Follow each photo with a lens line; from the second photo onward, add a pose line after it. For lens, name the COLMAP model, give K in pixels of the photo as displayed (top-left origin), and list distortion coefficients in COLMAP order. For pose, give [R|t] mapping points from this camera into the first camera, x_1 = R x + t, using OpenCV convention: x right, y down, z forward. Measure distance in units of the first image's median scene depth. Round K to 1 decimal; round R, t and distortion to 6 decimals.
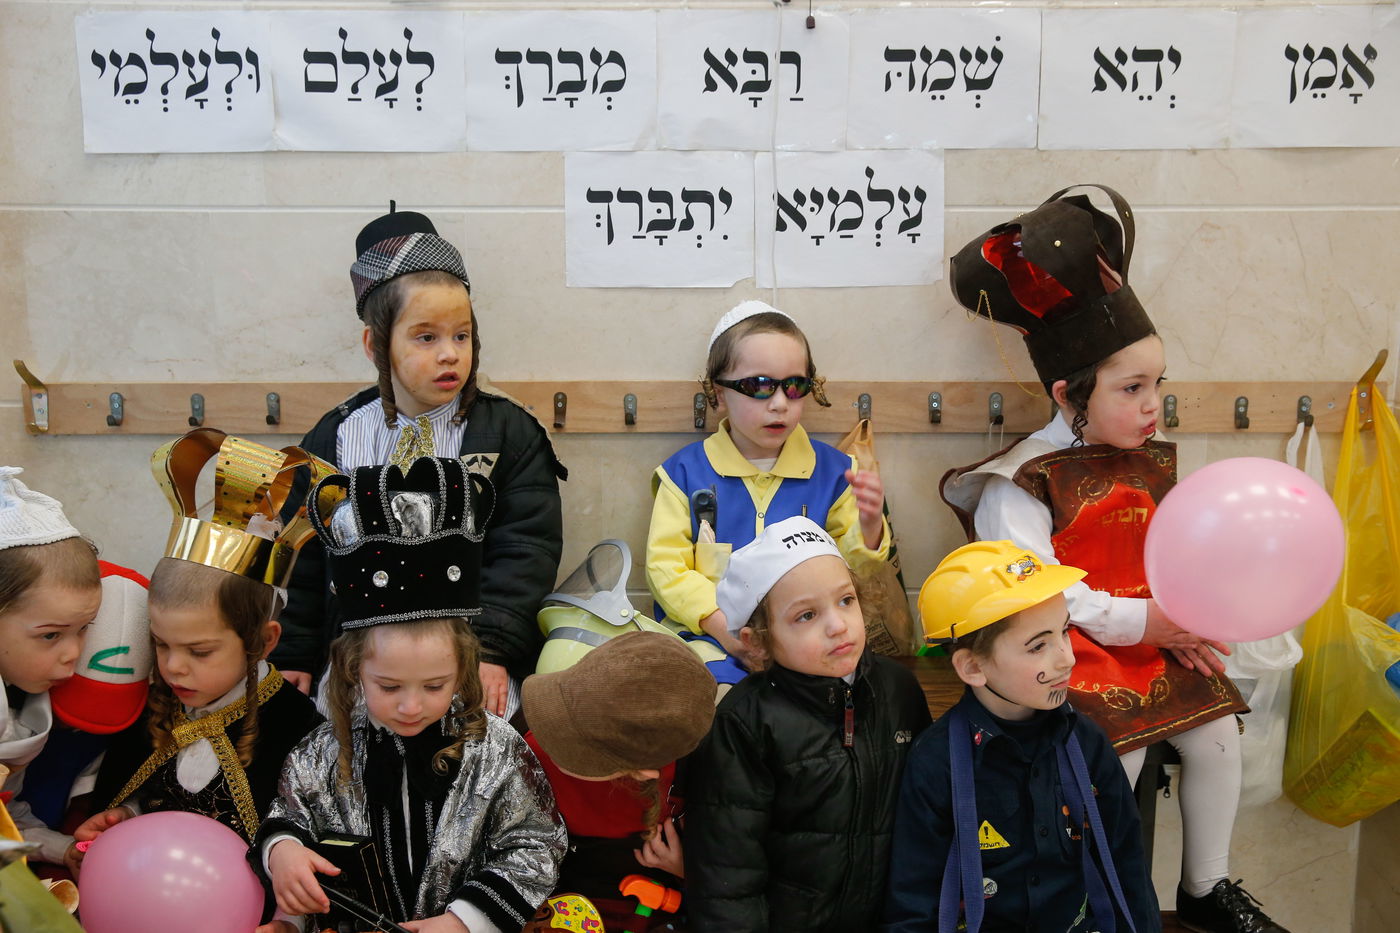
lens RADIAL K [[1421.4, 0, 695.0], [0, 1421.4, 473.1], [0, 0, 1]] dist [0.015123, 0.000000]
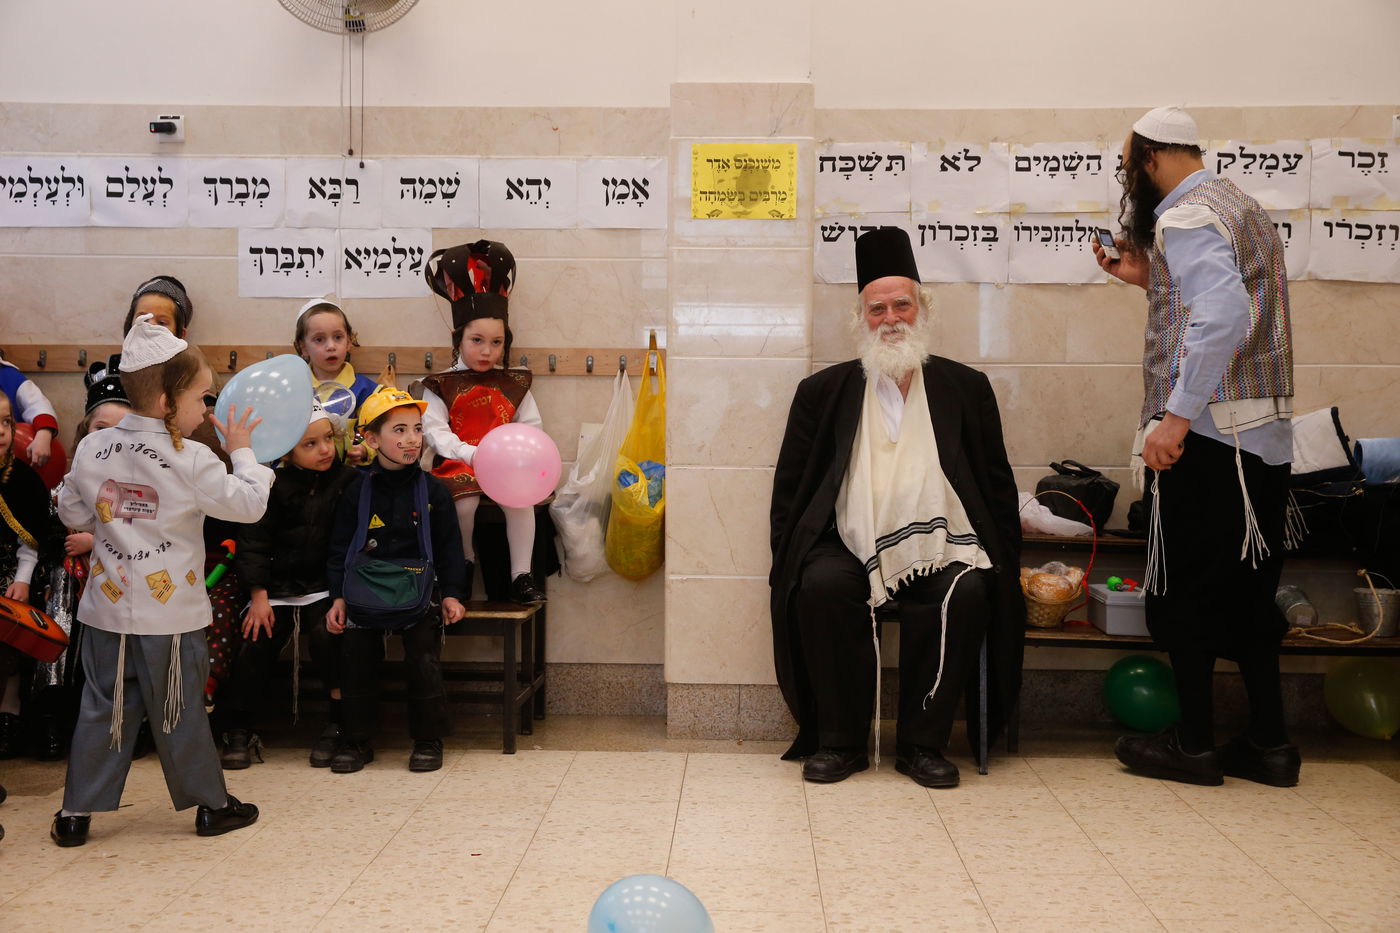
lens RADIAL K [[1672.6, 0, 705.0], [0, 1672.6, 462.3], [0, 0, 1]] dist [0.059689, 0.000000]
pose [[0.999392, 0.007786, -0.033981, 0.634997], [-0.012674, 0.989190, -0.146091, 0.425249], [0.032476, 0.146433, 0.988687, -1.226317]]
